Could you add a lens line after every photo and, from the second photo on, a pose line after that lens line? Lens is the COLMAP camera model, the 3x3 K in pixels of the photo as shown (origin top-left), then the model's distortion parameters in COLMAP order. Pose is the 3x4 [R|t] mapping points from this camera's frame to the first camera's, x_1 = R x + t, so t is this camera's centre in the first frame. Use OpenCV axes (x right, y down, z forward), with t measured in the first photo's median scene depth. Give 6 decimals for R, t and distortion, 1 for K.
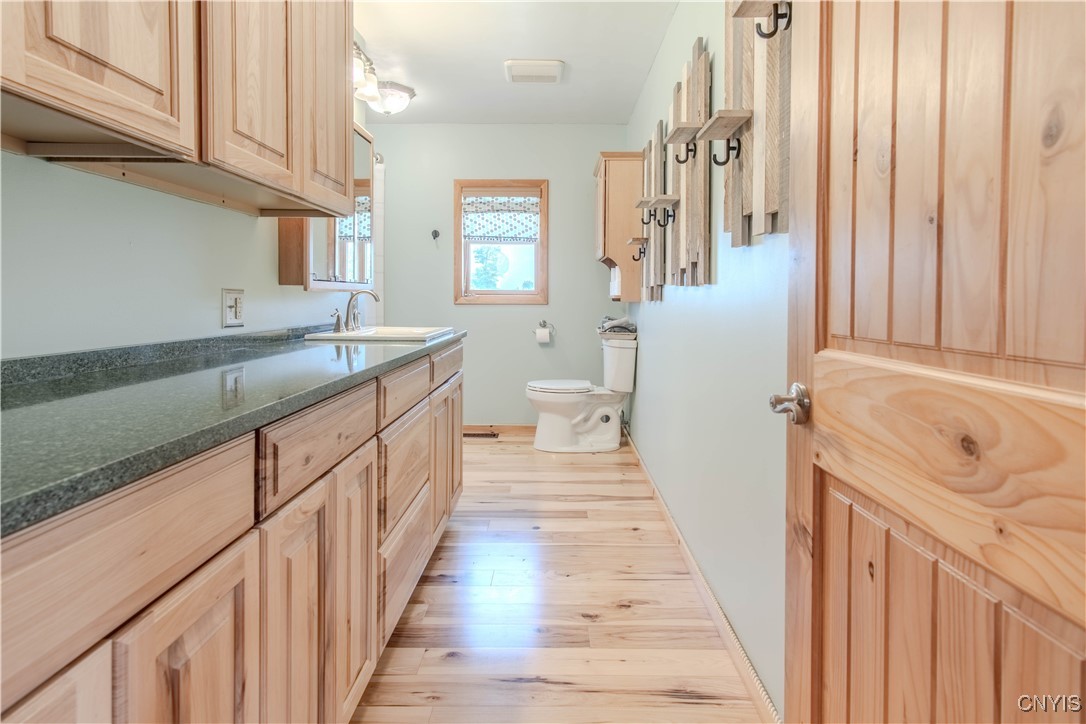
lens RADIAL K [[618.3, 0, 557.2], [0, 618.3, 315.8], [0, 0, 1]] dist [0.006573, 0.003071]
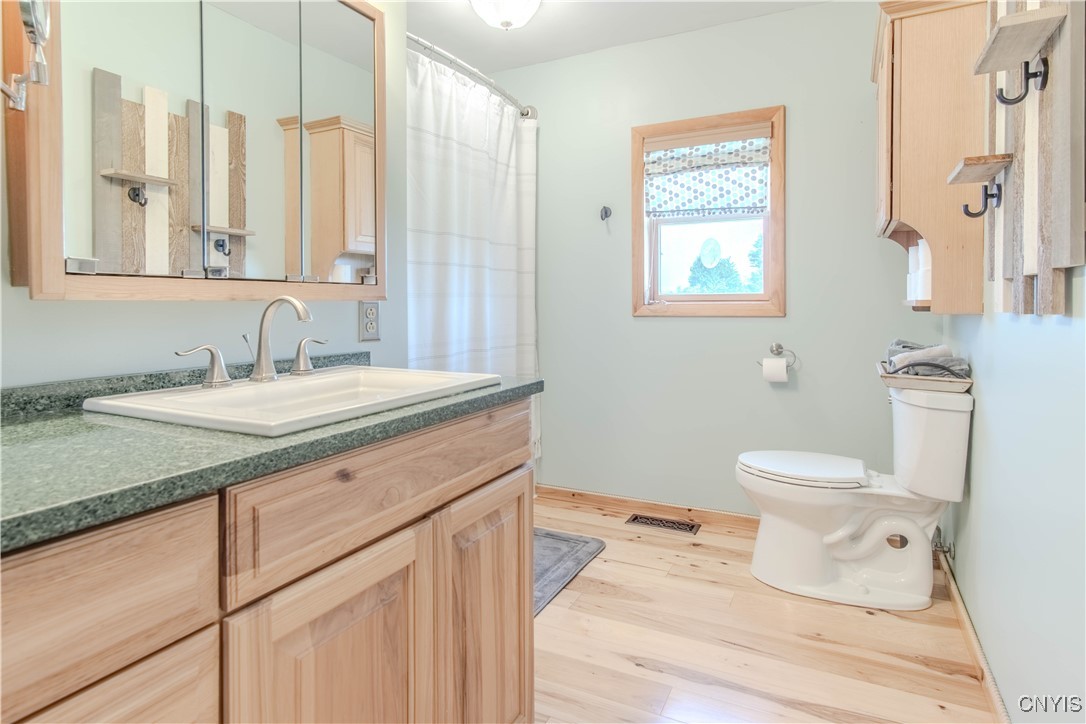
lens RADIAL K [[618.3, 0, 531.6], [0, 618.3, 314.3], [0, 0, 1]] dist [0.006573, 0.003071]
pose [[0.888974, -0.002042, -0.457953, 0.054549], [-0.004321, 0.999908, -0.012846, -0.016706], [0.457937, 0.013399, 0.888884, 0.494887]]
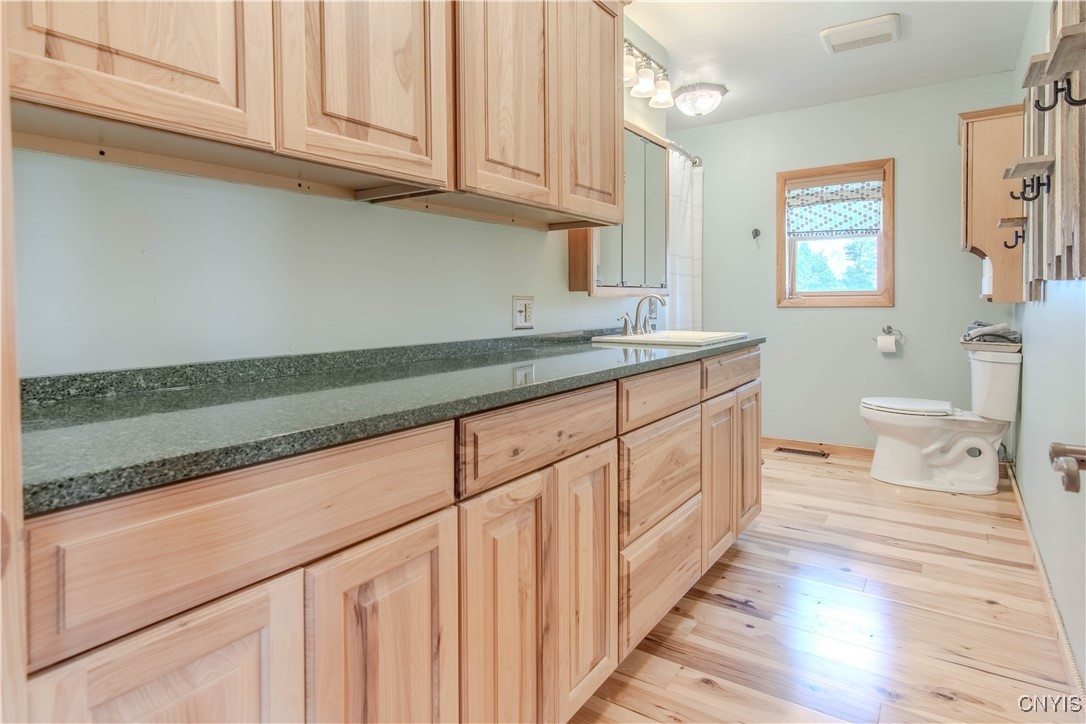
lens RADIAL K [[618.3, 0, 530.0], [0, 618.3, 314.9], [0, 0, 1]] dist [0.006573, 0.003071]
pose [[0.820749, -0.000691, -0.571288, 0.081170], [-0.003436, 0.999975, -0.006146, -0.000839], [0.571278, 0.007008, 0.820726, 0.039599]]
